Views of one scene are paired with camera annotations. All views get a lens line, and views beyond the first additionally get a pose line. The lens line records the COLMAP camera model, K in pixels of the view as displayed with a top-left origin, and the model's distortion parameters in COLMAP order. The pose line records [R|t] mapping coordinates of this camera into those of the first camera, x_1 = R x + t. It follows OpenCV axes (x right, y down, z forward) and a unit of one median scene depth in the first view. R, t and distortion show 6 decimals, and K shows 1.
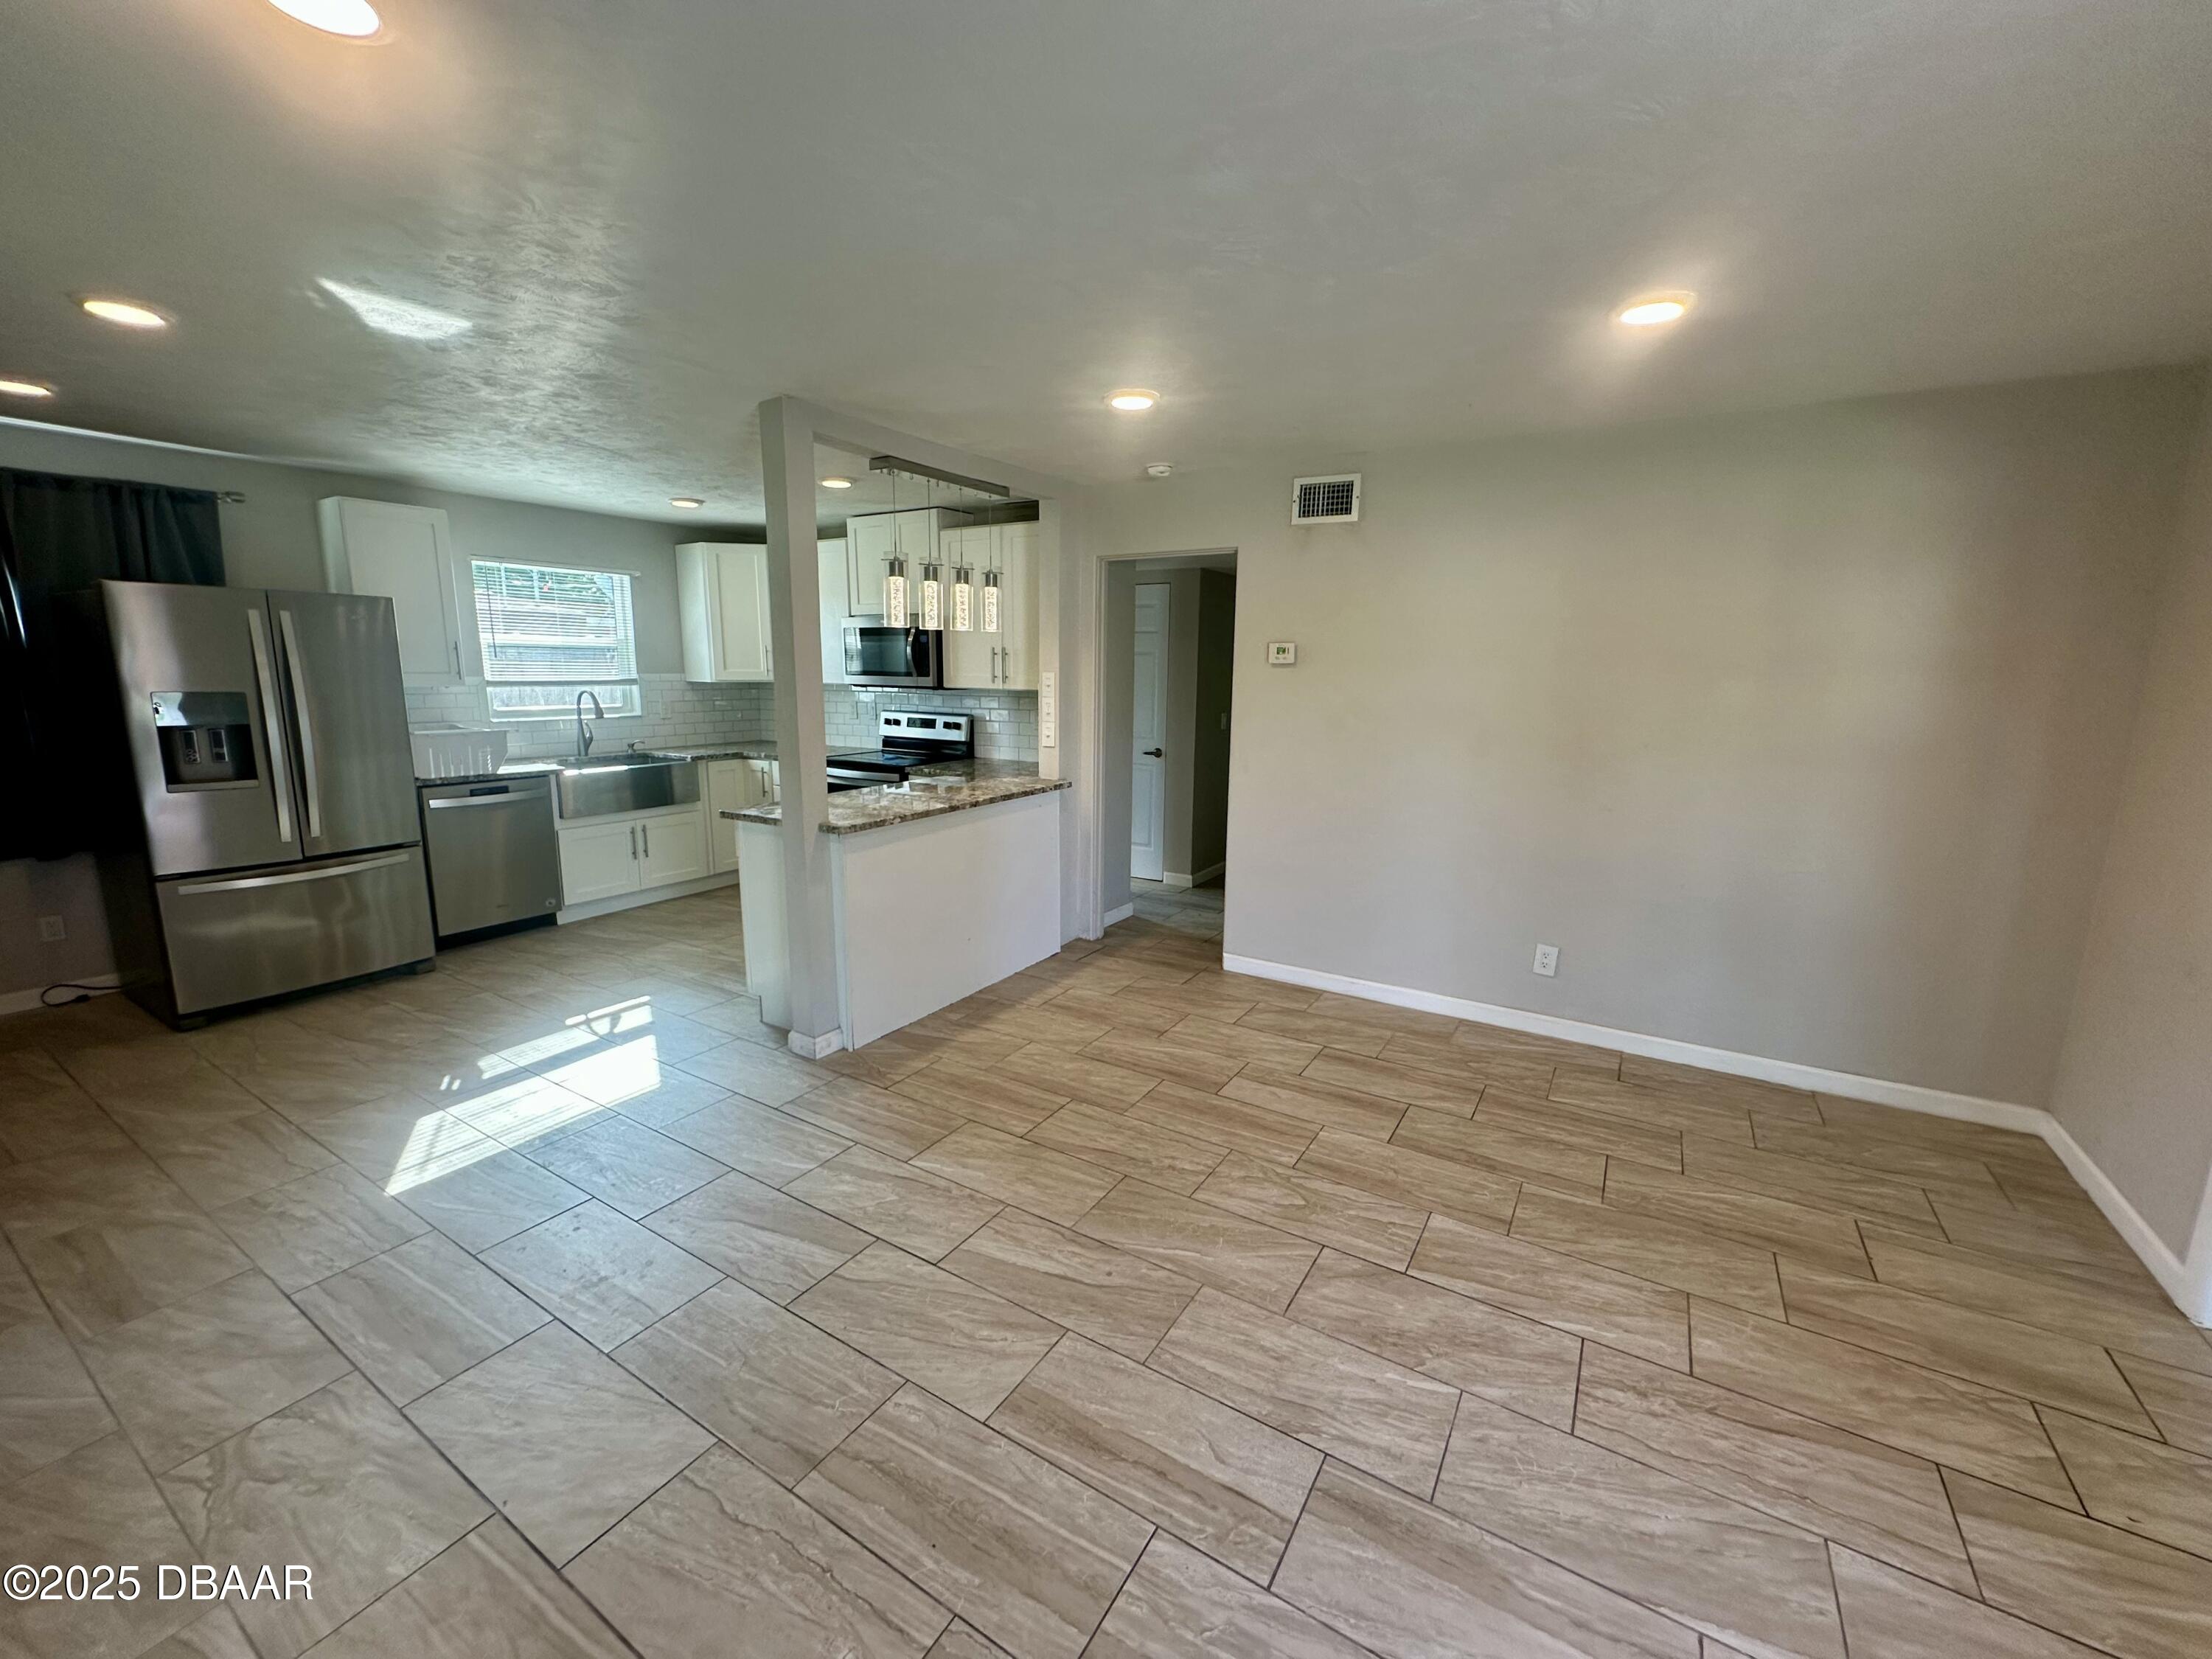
lens RADIAL K [[892.7, 0, 1098.5], [0, 892.7, 830.5], [0, 0, 1]] dist [0.002282, -0.001156]
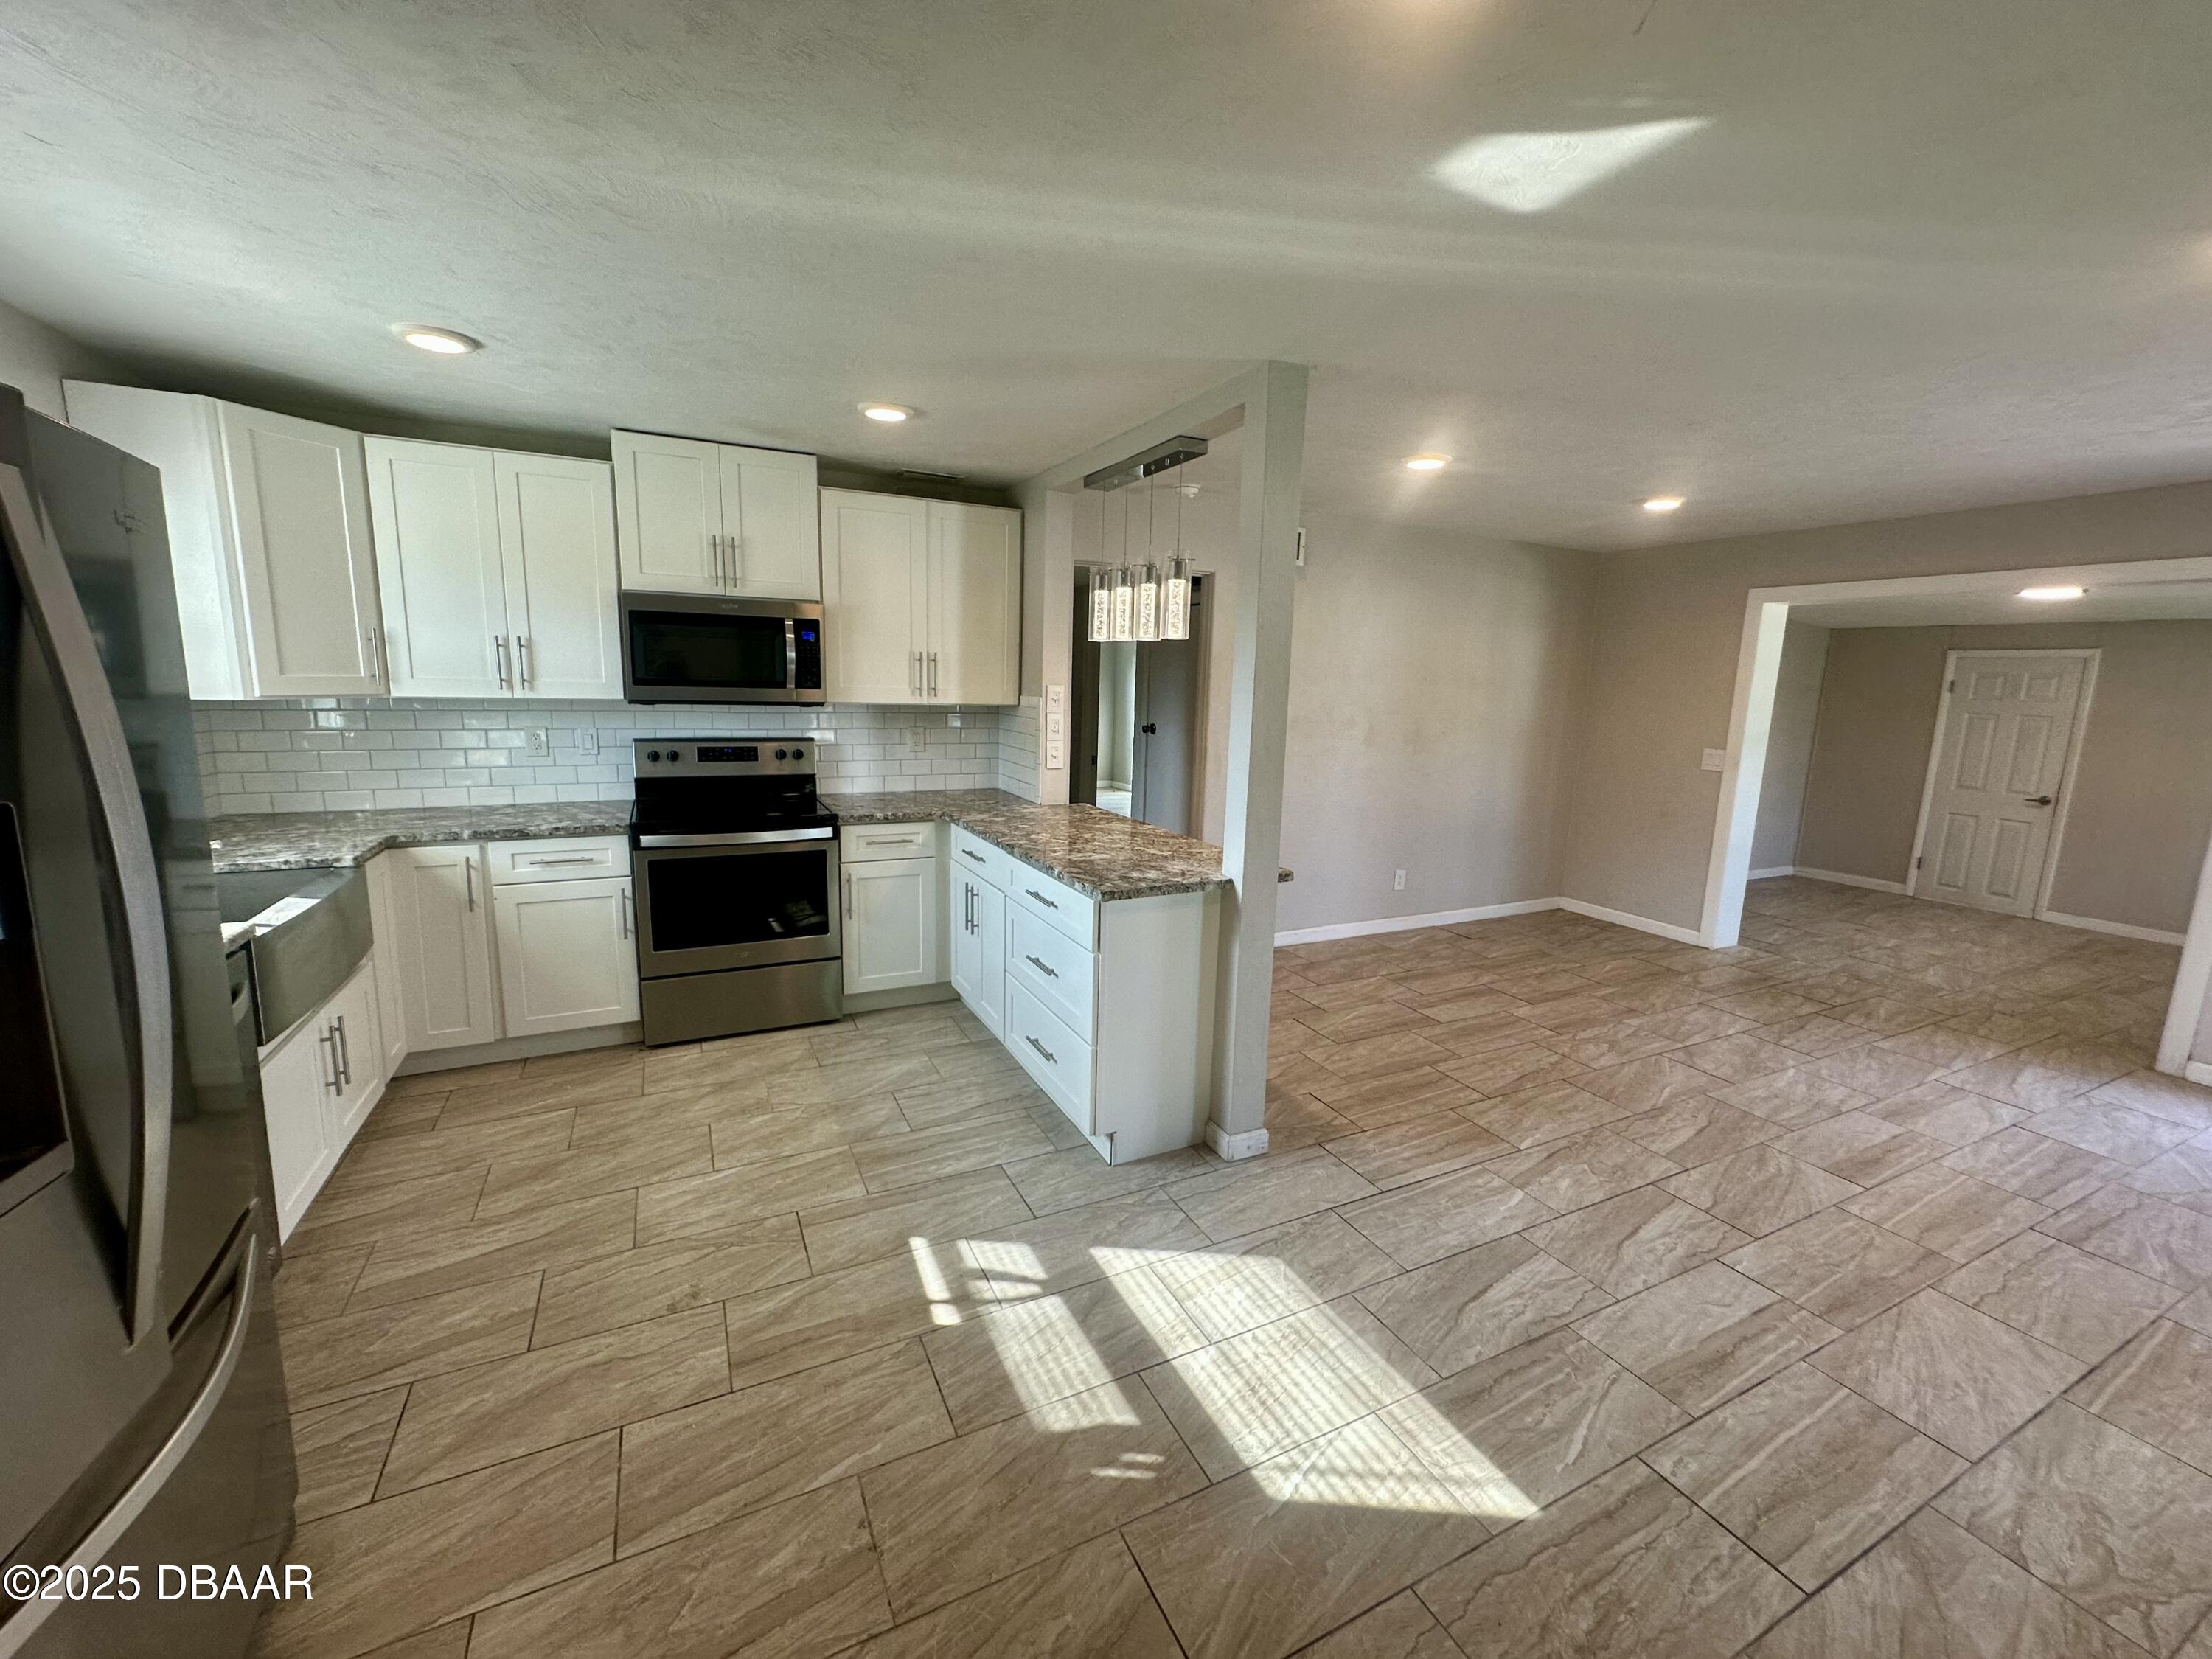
lens RADIAL K [[892.7, 0, 1122.0], [0, 892.7, 824.8], [0, 0, 1]] dist [0.002282, -0.001156]
pose [[0.515412, -0.137412, 0.845853, -1.278724], [0.134161, 0.987827, 0.078727, -0.162357], [-0.846375, 0.072904, 0.527574, 0.779817]]
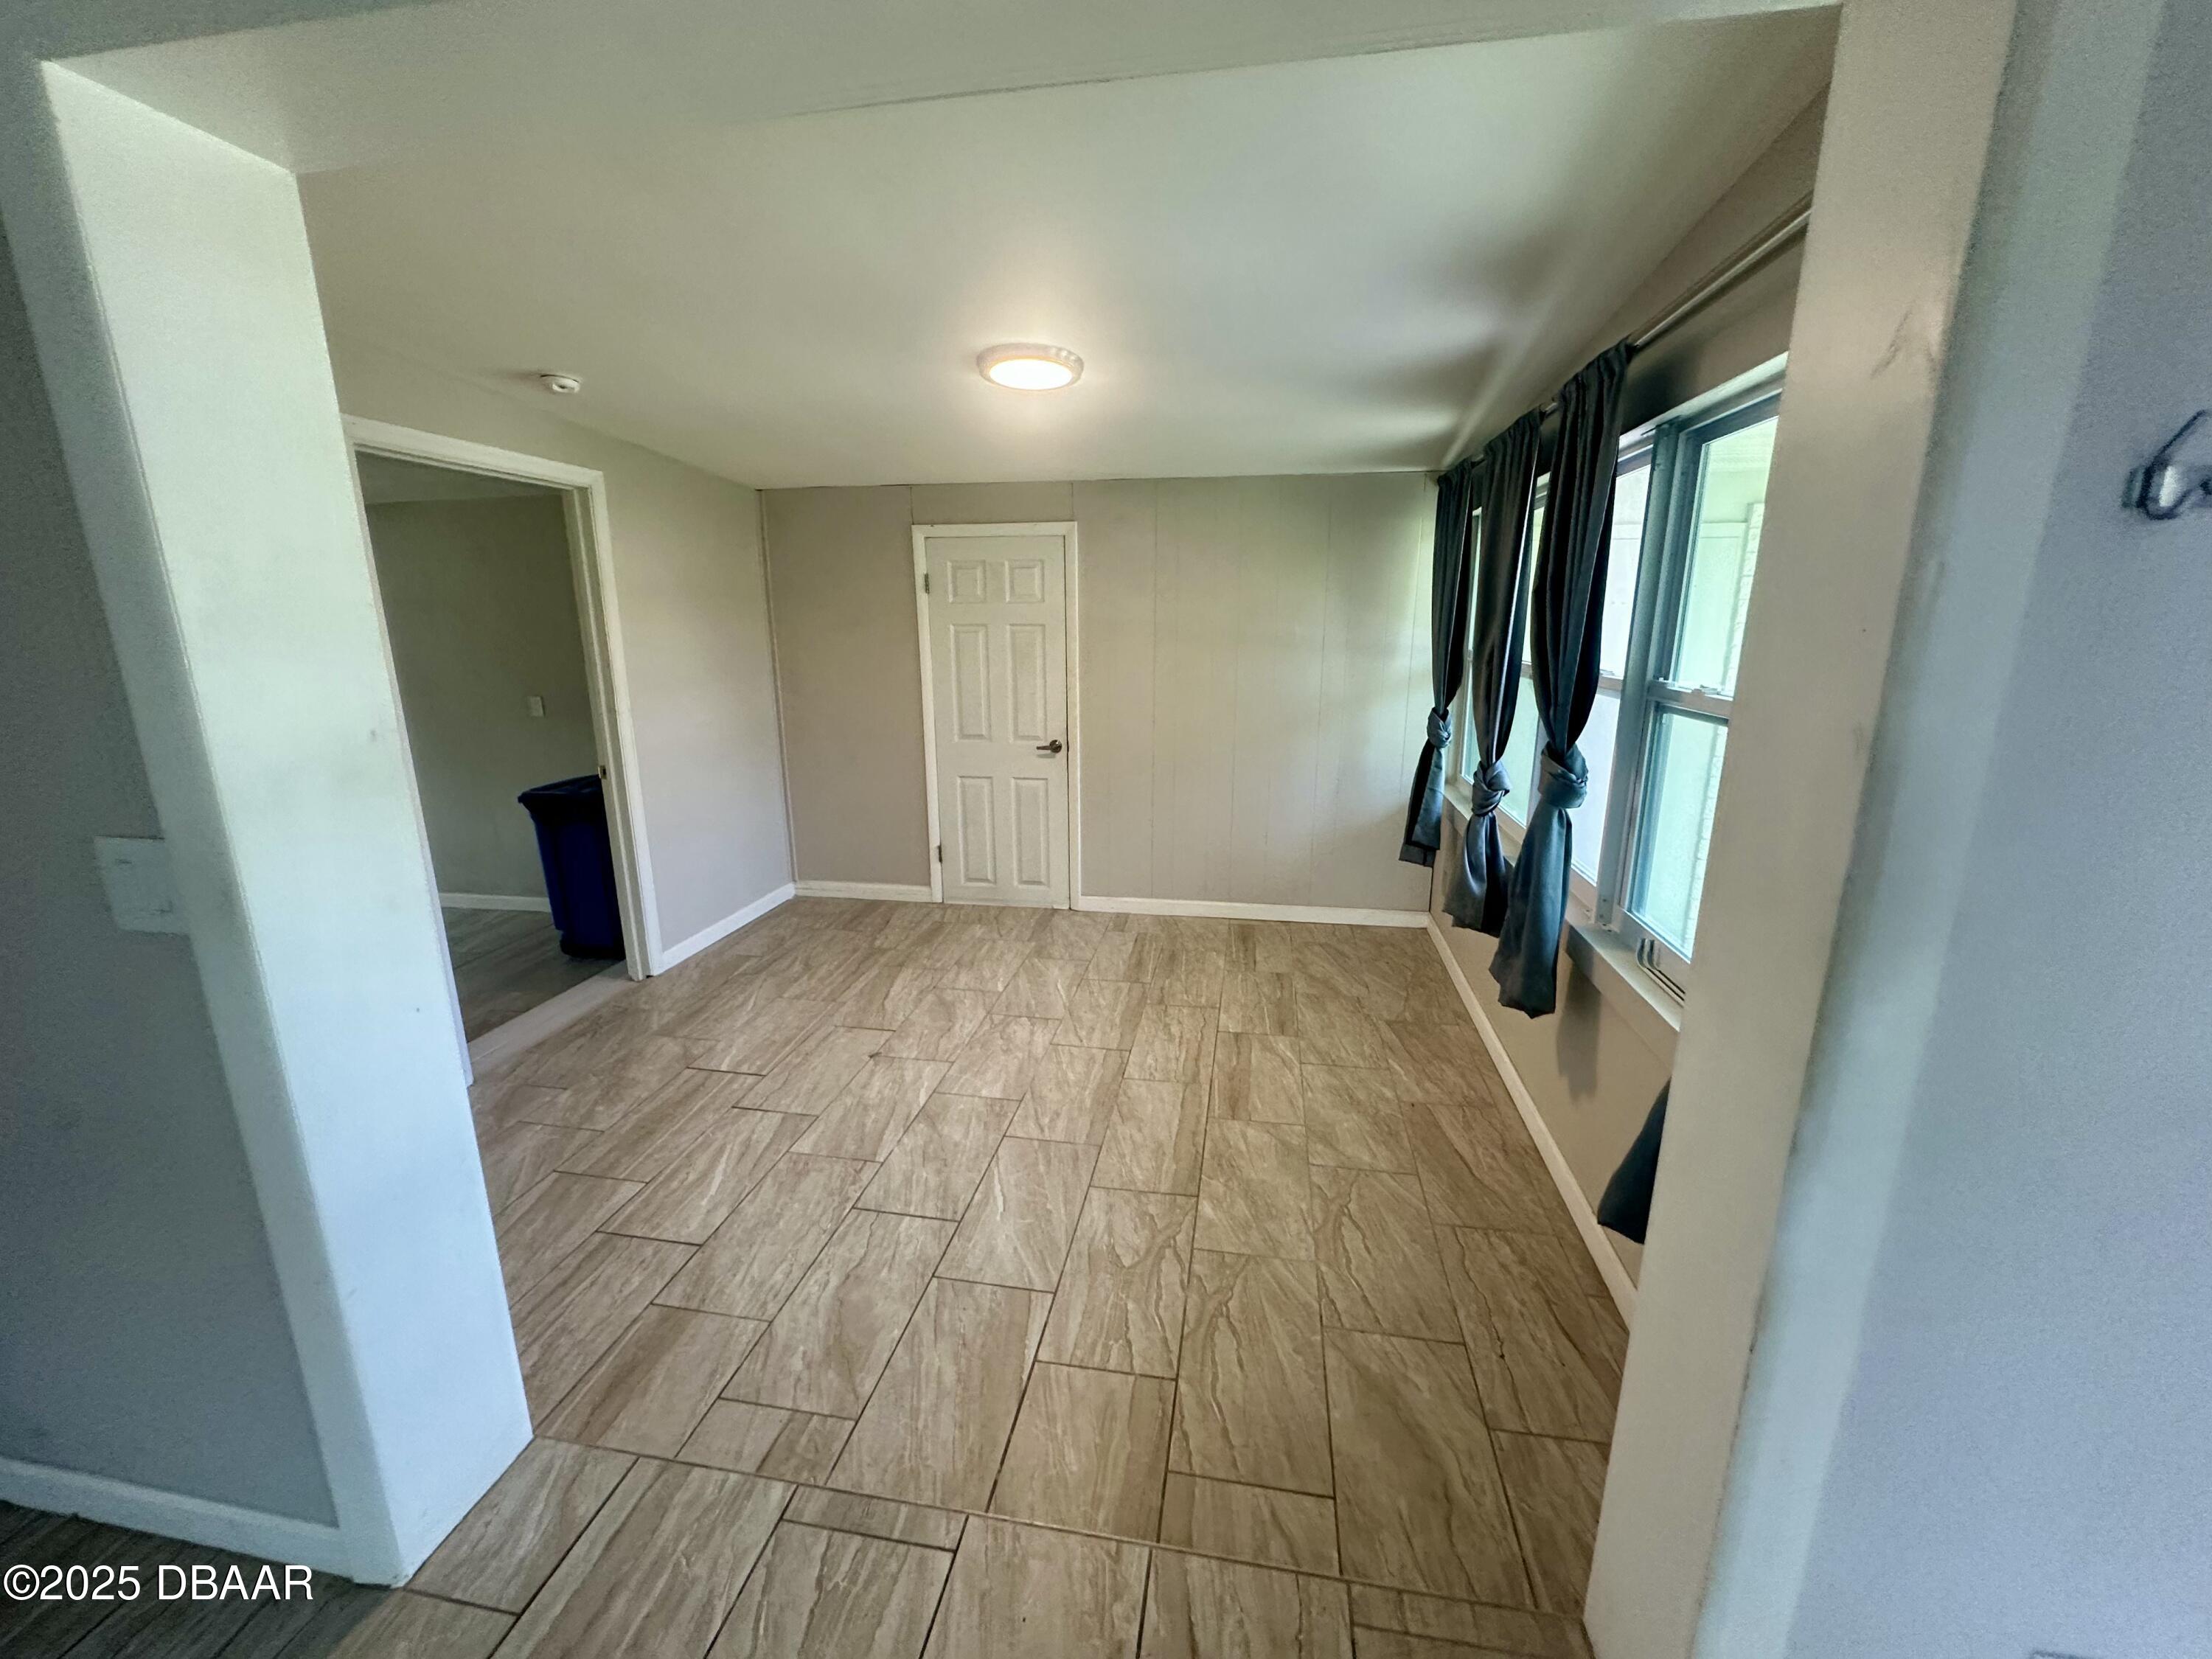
lens RADIAL K [[892.7, 0, 1124.4], [0, 892.7, 828.4], [0, 0, 1]] dist [0.002282, -0.001156]
pose [[-0.359151, -0.206740, 0.910093, -1.157357], [0.172519, 0.943644, 0.282443, -0.151567], [-0.917196, 0.258448, -0.303244, 0.751012]]
